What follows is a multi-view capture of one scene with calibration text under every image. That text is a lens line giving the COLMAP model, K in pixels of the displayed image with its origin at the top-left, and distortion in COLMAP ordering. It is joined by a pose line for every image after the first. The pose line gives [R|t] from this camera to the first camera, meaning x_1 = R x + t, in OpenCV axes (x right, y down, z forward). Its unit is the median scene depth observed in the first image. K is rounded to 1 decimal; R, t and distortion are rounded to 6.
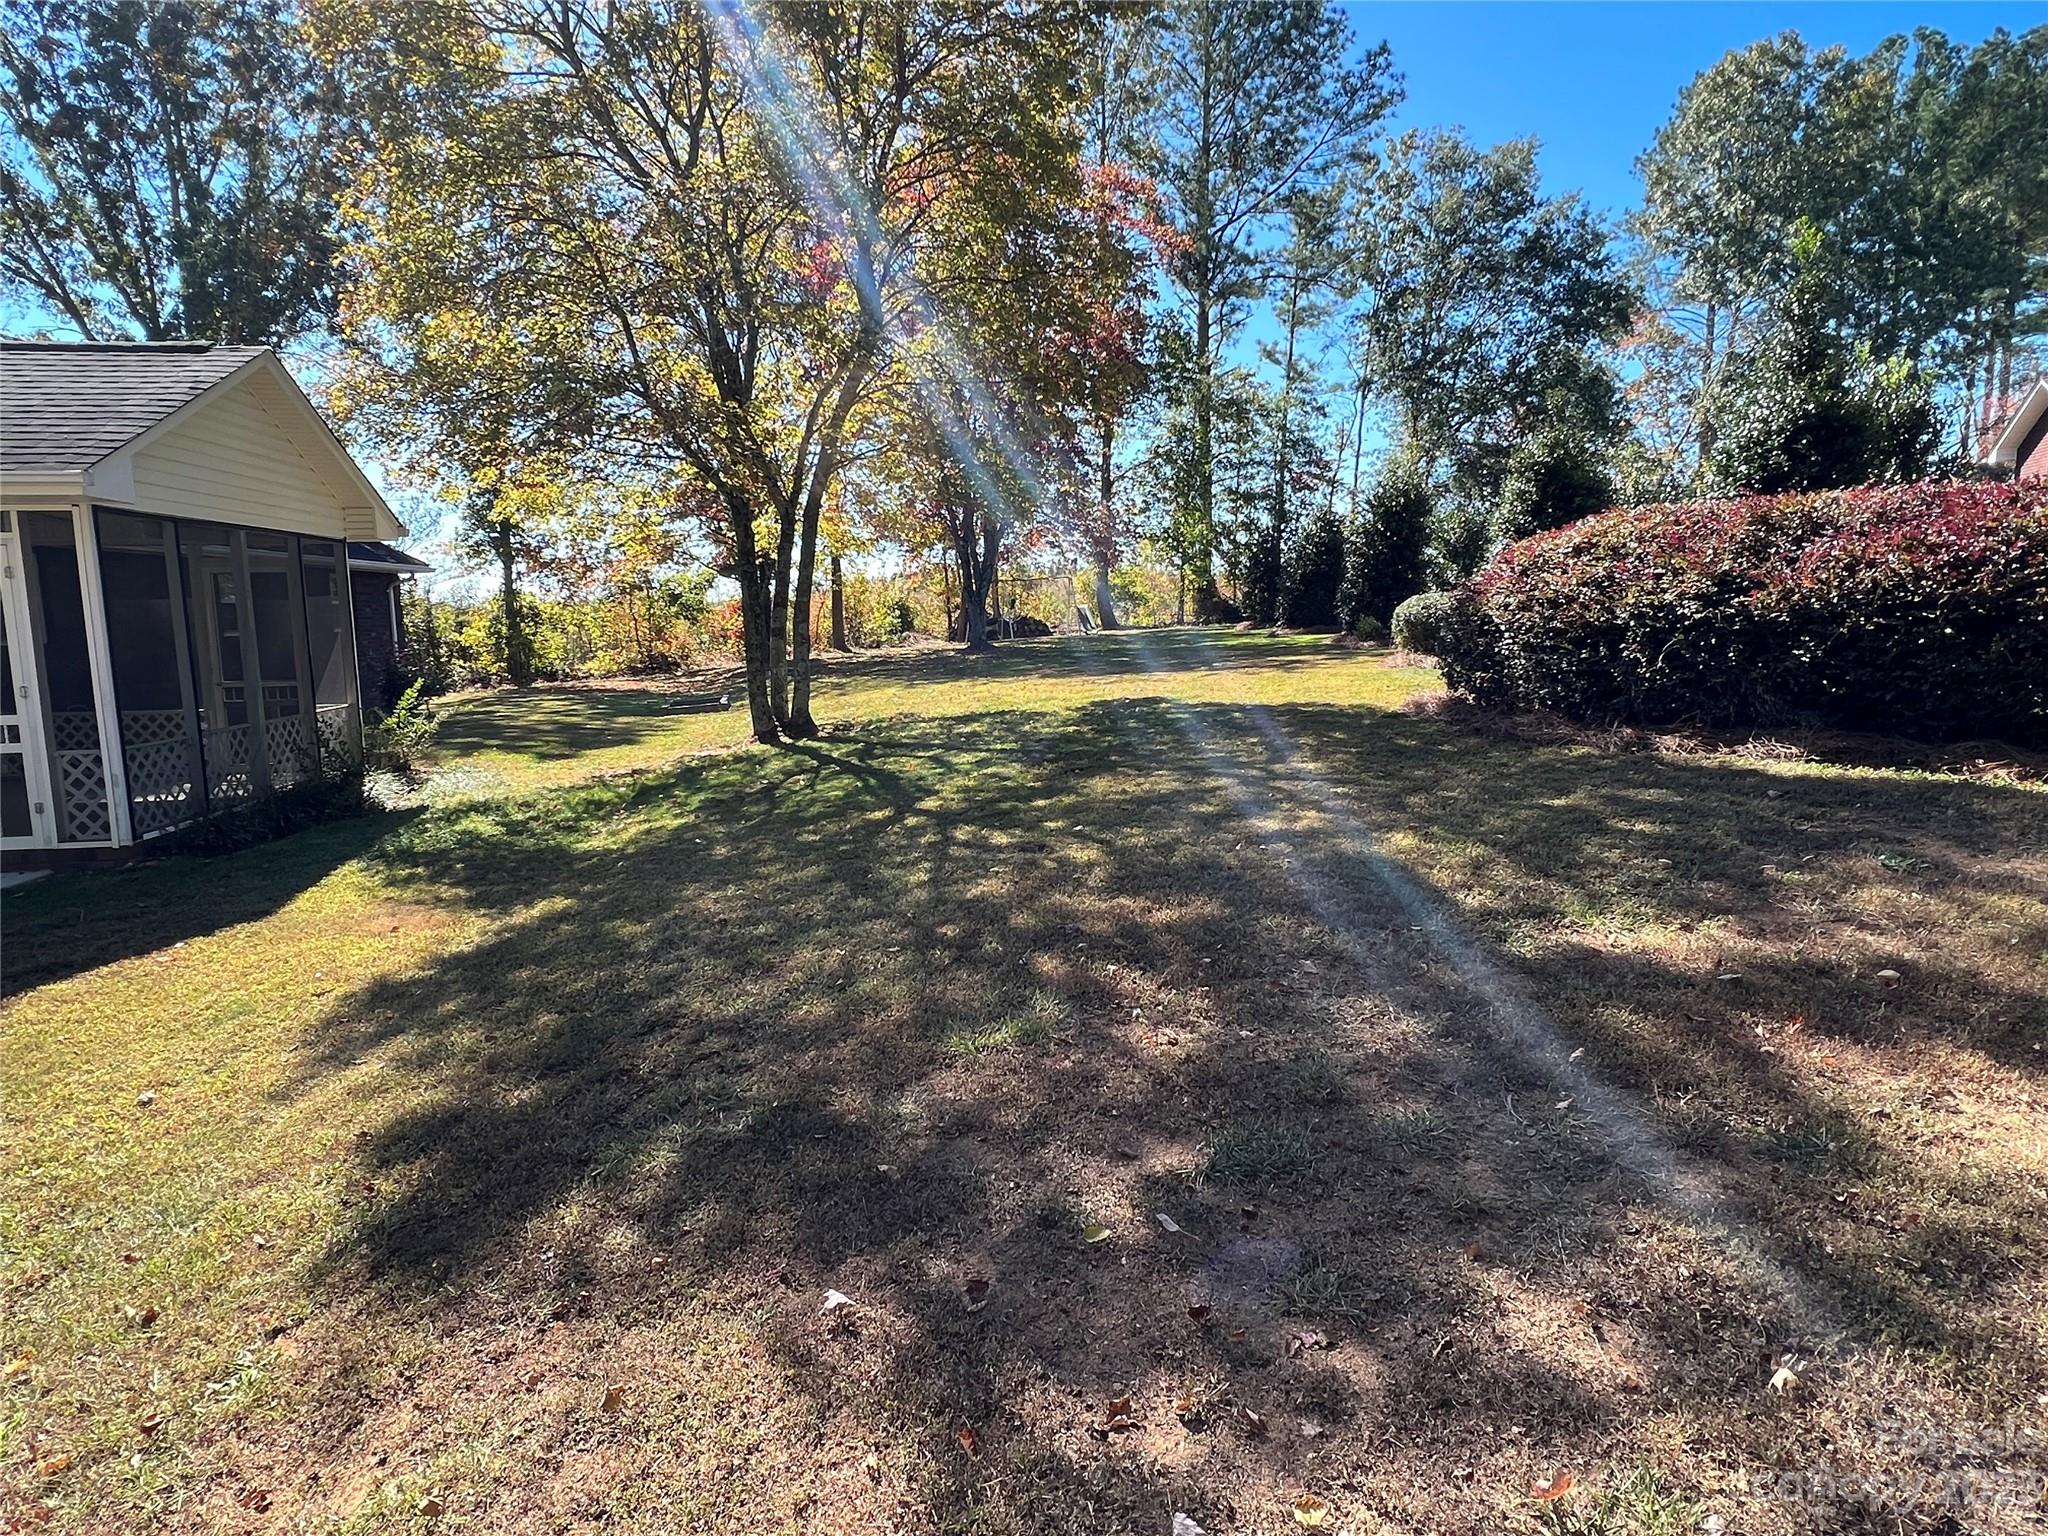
lens RADIAL K [[1191.4, 0, 1021.8], [0, 1191.4, 773.4], [0, 0, 1]] dist [-0.001989, 0.000656]
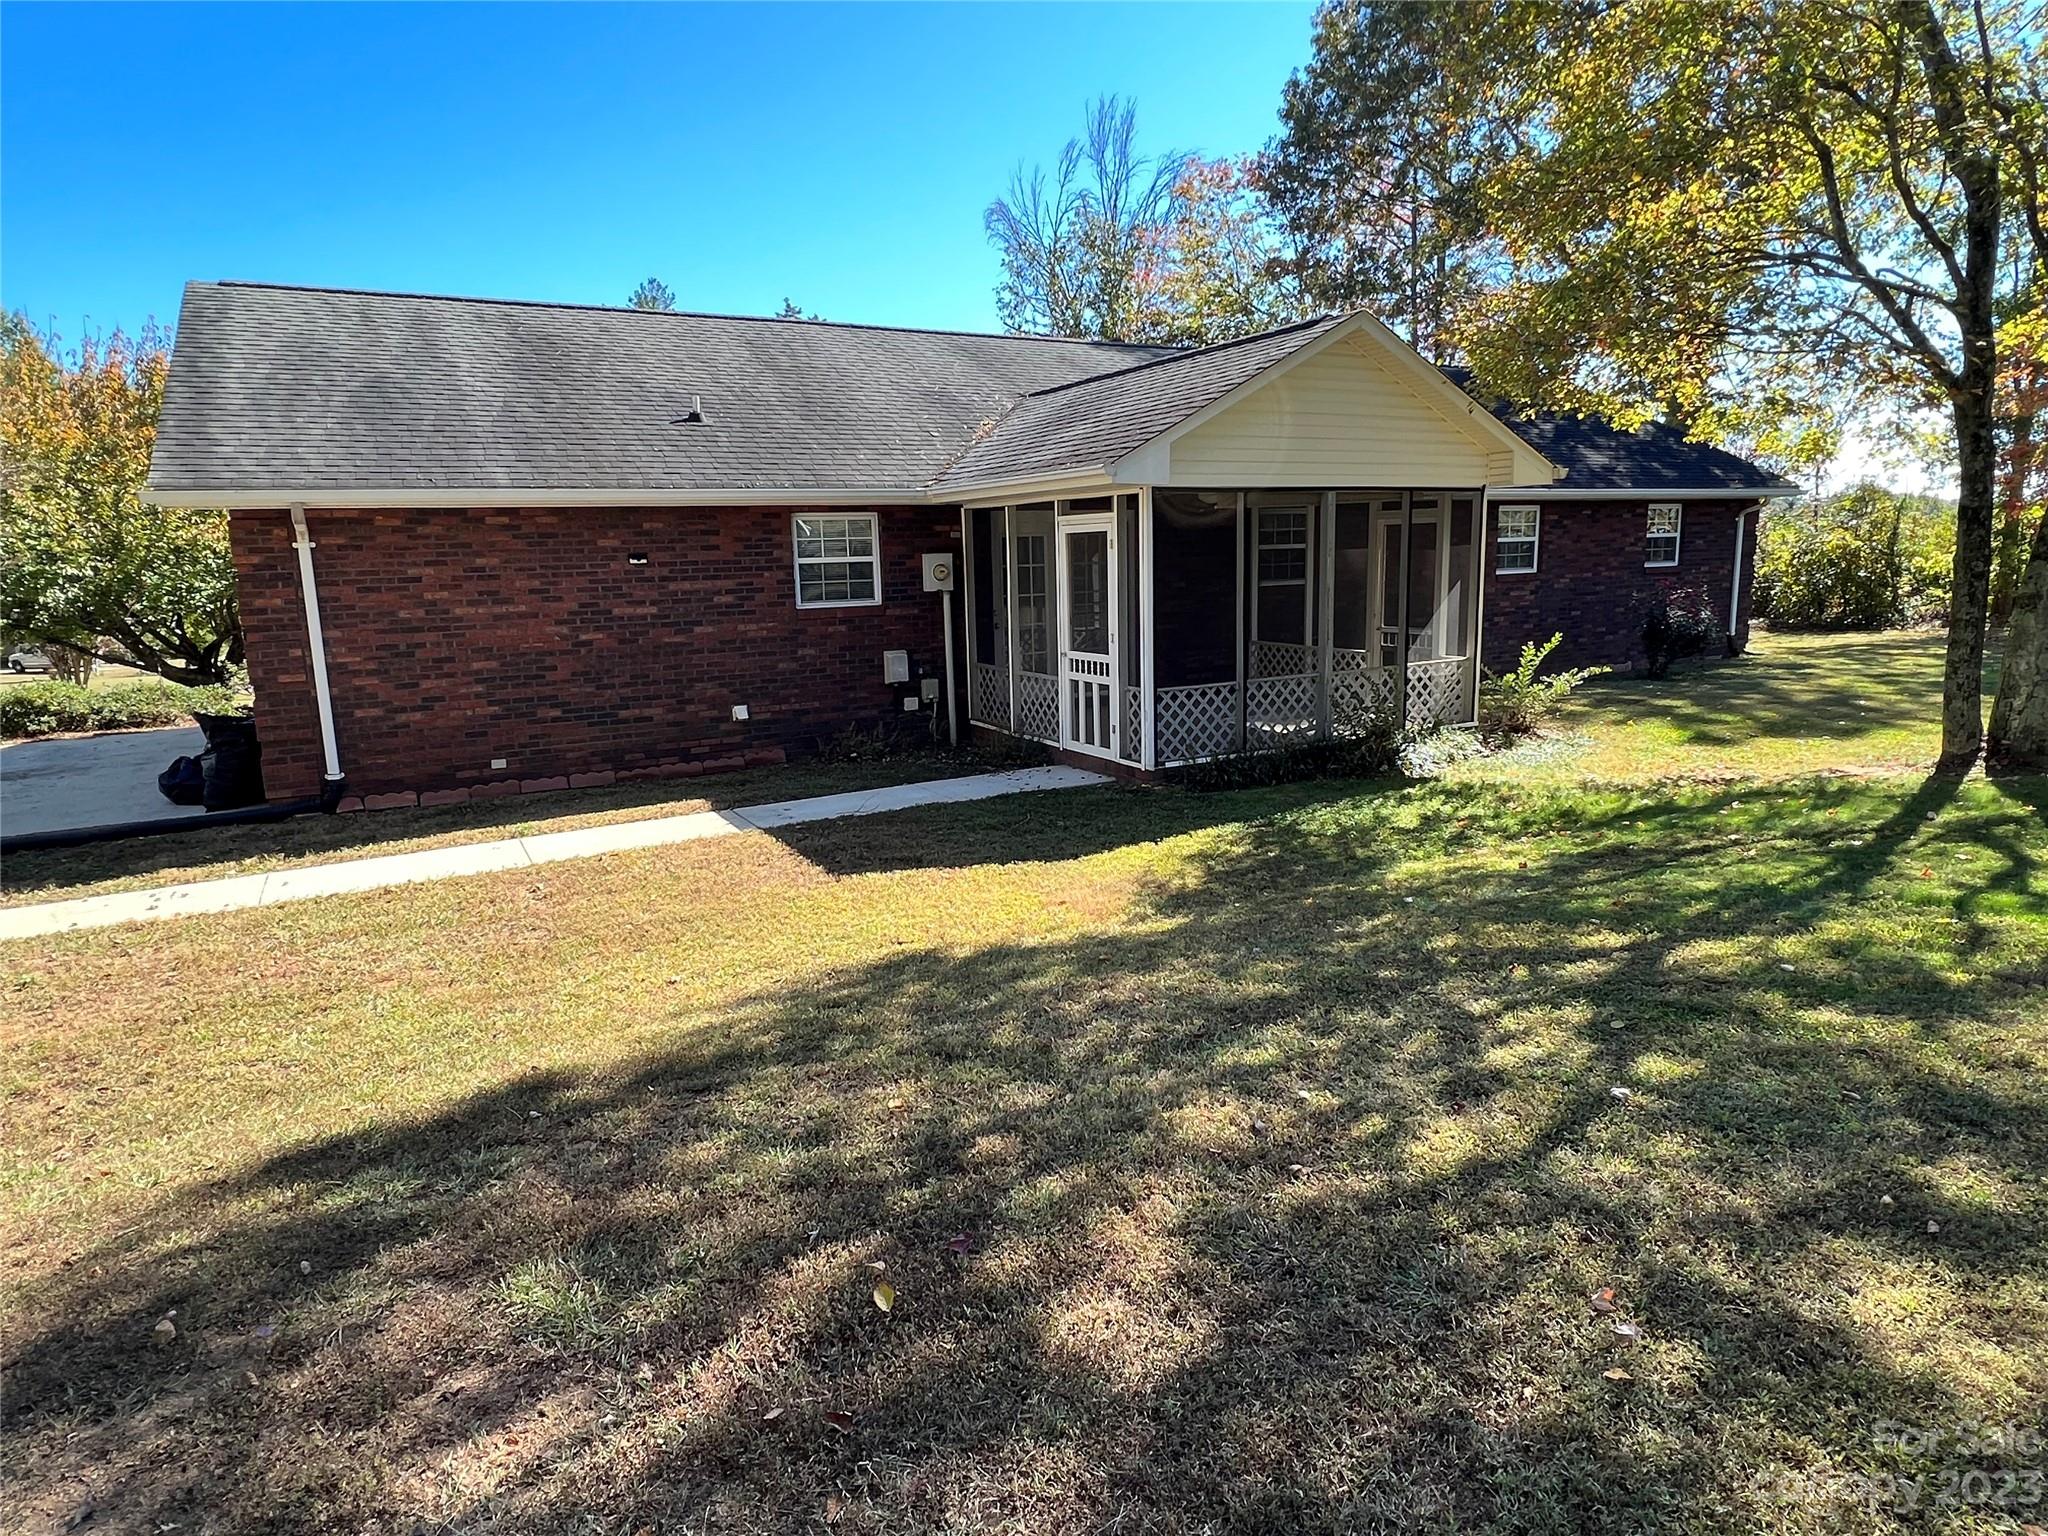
lens RADIAL K [[1191.4, 0, 1021.8], [0, 1191.4, 761.5], [0, 0, 1]] dist [-0.001989, 0.000656]
pose [[0.339956, 0.174095, -0.924186, 0.457693], [-0.106176, 0.983538, 0.146219, -0.158955], [0.934428, 0.048418, 0.352844, 0.650610]]
